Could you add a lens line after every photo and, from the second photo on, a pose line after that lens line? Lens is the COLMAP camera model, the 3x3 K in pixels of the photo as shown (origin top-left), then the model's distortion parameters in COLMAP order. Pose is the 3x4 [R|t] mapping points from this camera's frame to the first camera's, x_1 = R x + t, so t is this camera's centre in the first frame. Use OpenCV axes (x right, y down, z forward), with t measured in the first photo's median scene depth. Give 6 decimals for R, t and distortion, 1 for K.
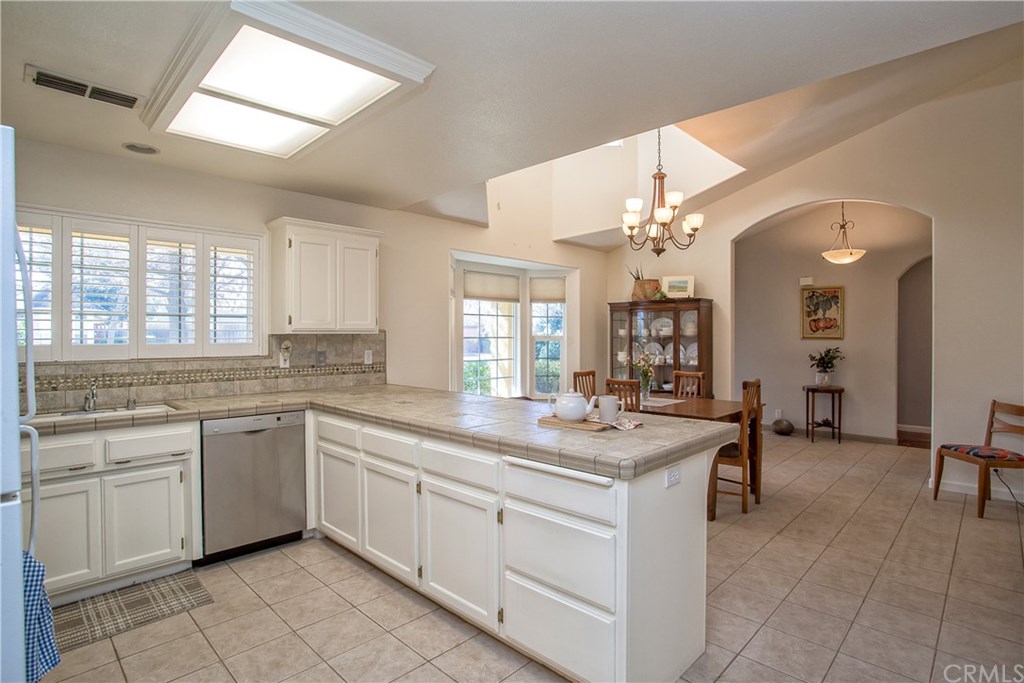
lens RADIAL K [[525.8, 0, 511.0], [0, 525.8, 334.4], [0, 0, 1]] dist [-0.023207, 0.001012]
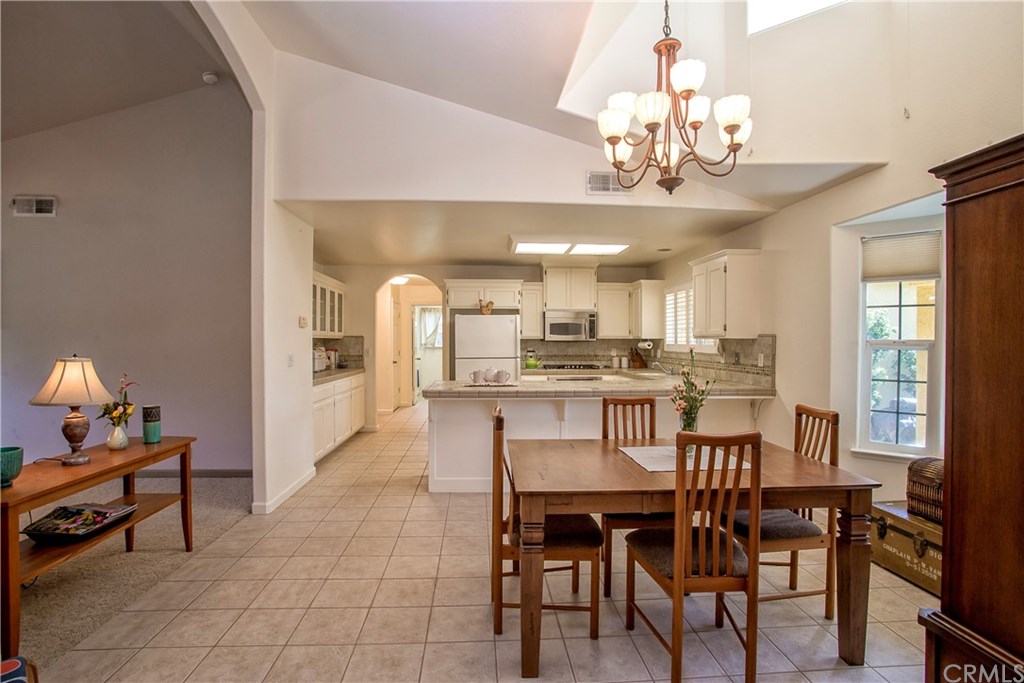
lens RADIAL K [[506.1, 0, 514.2], [0, 506.1, 346.0], [0, 0, 1]] dist [-0.051963, 0.001159]
pose [[-0.671087, 0.008151, -0.741334, 0.944440], [0.001355, 0.999951, 0.009769, 0.004295], [0.741377, 0.005551, -0.671066, 1.511840]]
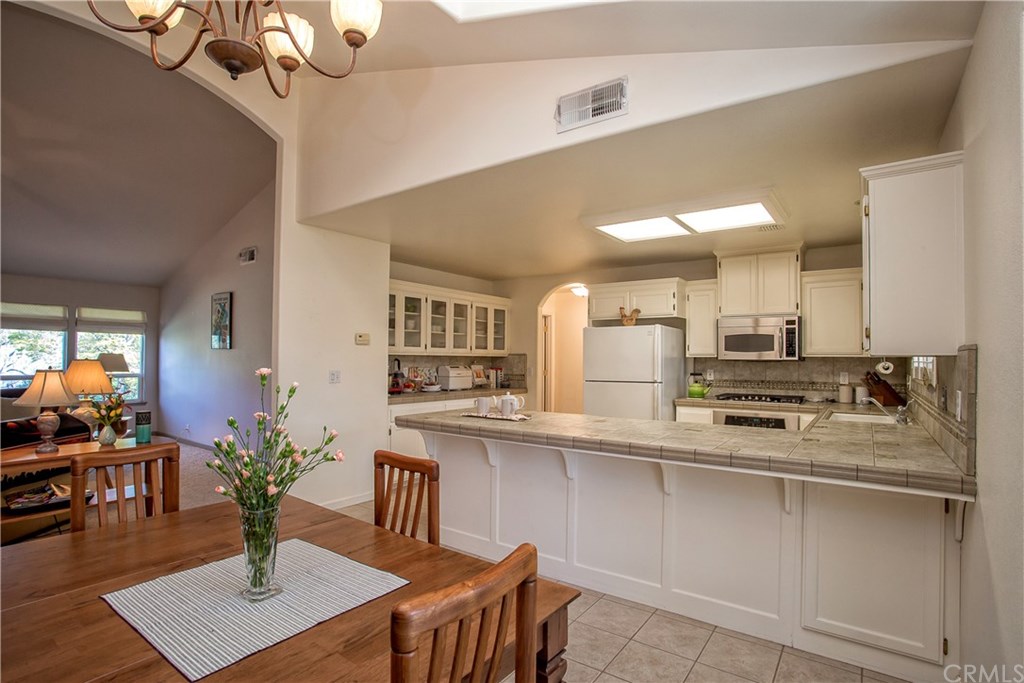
lens RADIAL K [[507.4, 0, 524.8], [0, 507.4, 354.0], [0, 0, 1]] dist [-0.044587, 0.000407]
pose [[-0.987308, -0.006309, -0.158692, 0.197296], [-0.004685, 0.999933, -0.010602, 0.004829], [0.158748, -0.009724, -0.987271, 1.577164]]
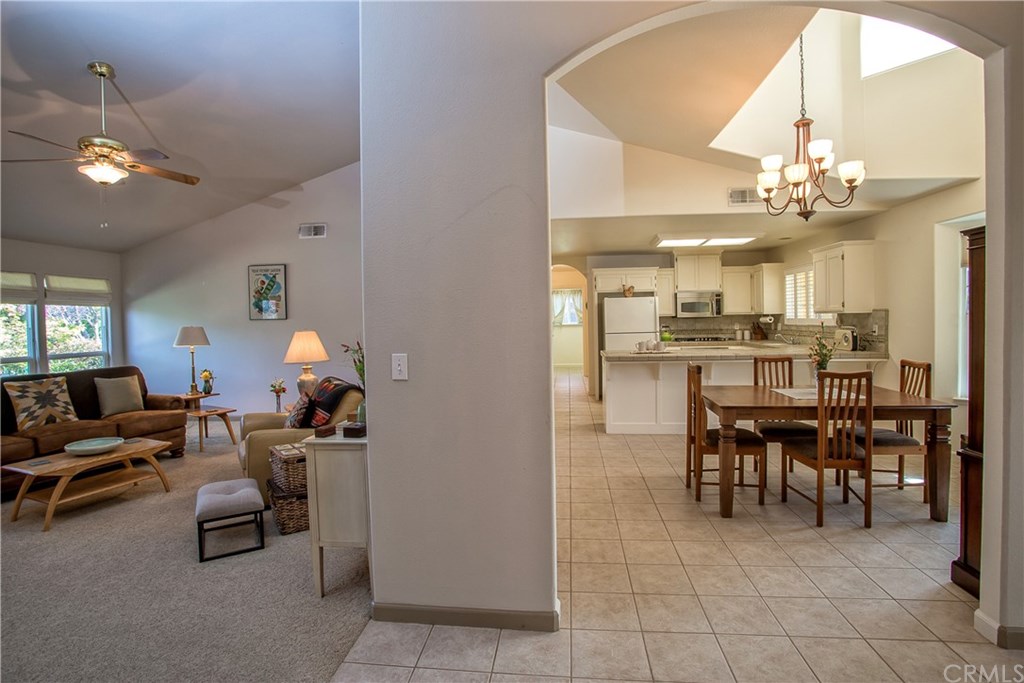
lens RADIAL K [[503.5, 0, 510.0], [0, 503.5, 330.7], [0, 0, 1]] dist [-0.074048, 0.031733]
pose [[-0.799128, 0.031681, -0.600325, 1.375901], [0.023528, 0.999494, 0.021427, -0.003448], [0.600700, 0.002999, -0.799469, 1.646648]]
